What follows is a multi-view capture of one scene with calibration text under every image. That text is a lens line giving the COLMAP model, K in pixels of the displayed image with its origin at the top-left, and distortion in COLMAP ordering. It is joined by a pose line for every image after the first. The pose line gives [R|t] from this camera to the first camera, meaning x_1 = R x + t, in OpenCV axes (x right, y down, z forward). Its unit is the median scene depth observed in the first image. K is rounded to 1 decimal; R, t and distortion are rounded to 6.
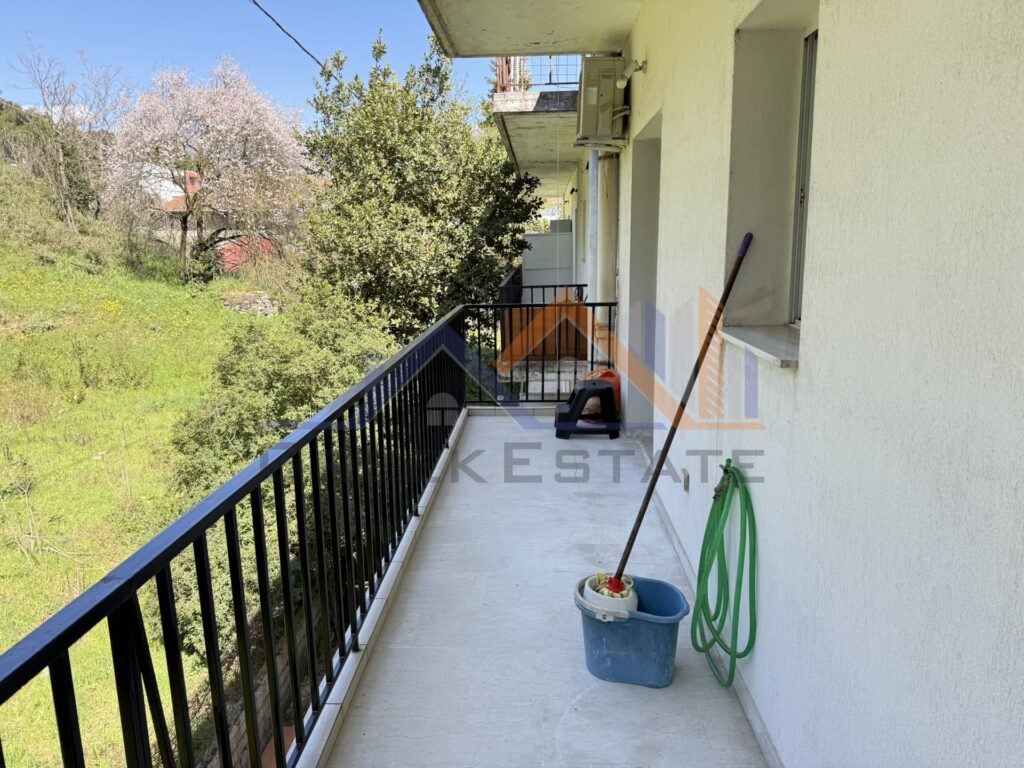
lens RADIAL K [[716.4, 0, 512.0], [0, 716.4, 384.0], [0, 0, 1]] dist [0.101760, -0.119235]
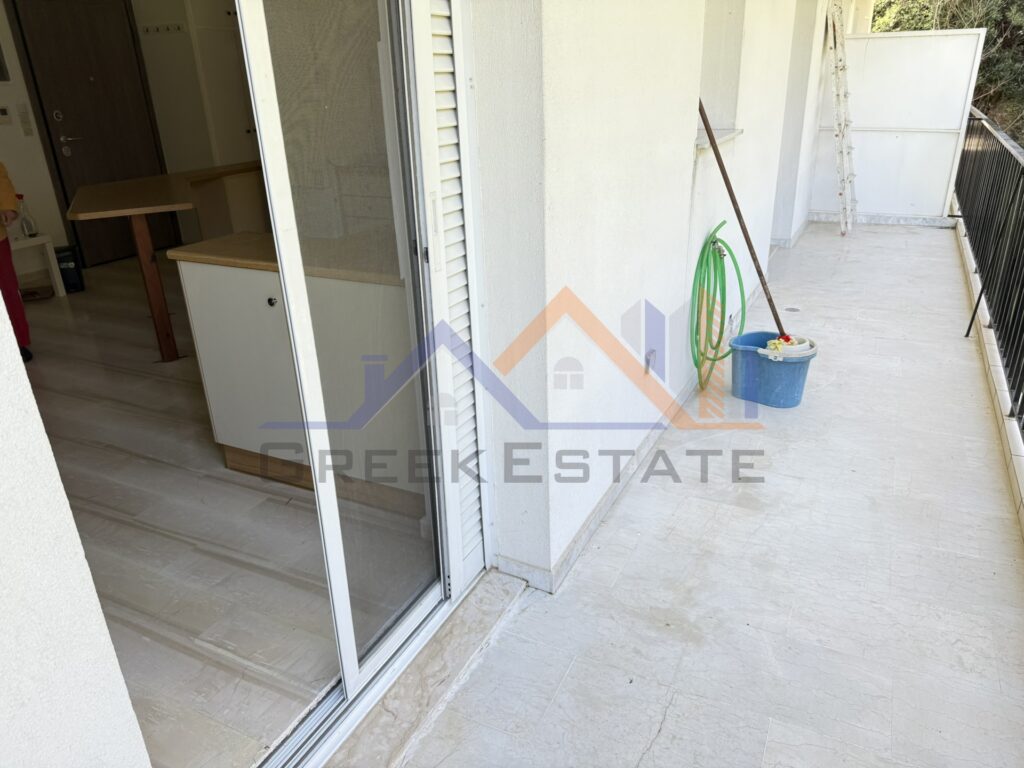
lens RADIAL K [[727.2, 0, 512.0], [0, 727.2, 384.0], [0, 0, 1]] dist [-0.000888, 0.000614]
pose [[-0.906263, -0.123927, 0.404141, 0.032204], [0.127983, 0.830748, 0.541737, -0.271501], [-0.402875, 0.542679, -0.737016, 1.411296]]
